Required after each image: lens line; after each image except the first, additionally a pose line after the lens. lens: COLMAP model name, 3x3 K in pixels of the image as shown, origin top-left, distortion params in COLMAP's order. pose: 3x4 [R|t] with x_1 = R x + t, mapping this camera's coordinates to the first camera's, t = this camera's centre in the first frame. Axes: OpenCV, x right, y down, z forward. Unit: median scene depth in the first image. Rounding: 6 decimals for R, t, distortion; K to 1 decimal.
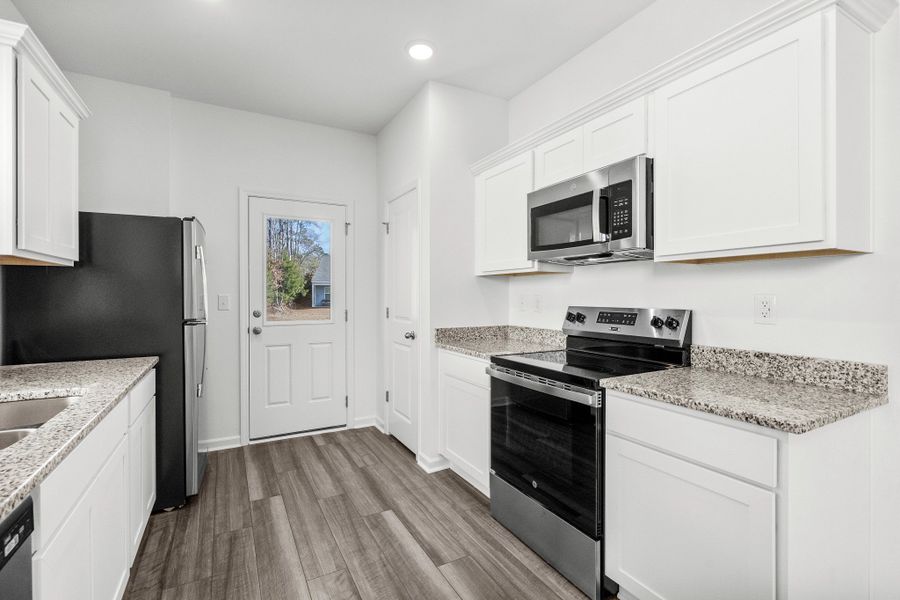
lens RADIAL K [[409.5, 0, 447.7], [0, 409.5, 297.6], [0, 0, 1]] dist [-0.013124, 0.000531]
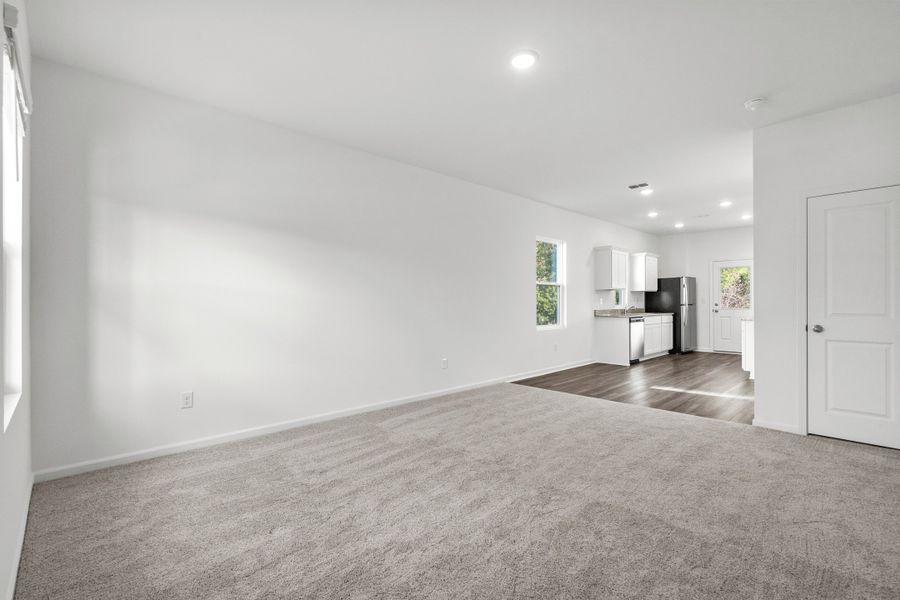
lens RADIAL K [[409.5, 0, 451.4], [0, 409.5, 300.5], [0, 0, 1]] dist [-0.013124, 0.000531]
pose [[0.271997, 0.001896, -0.962296, 1.803479], [-0.008731, 0.999962, -0.000498, 0.032817], [0.962259, 0.008538, 0.272003, -1.551474]]
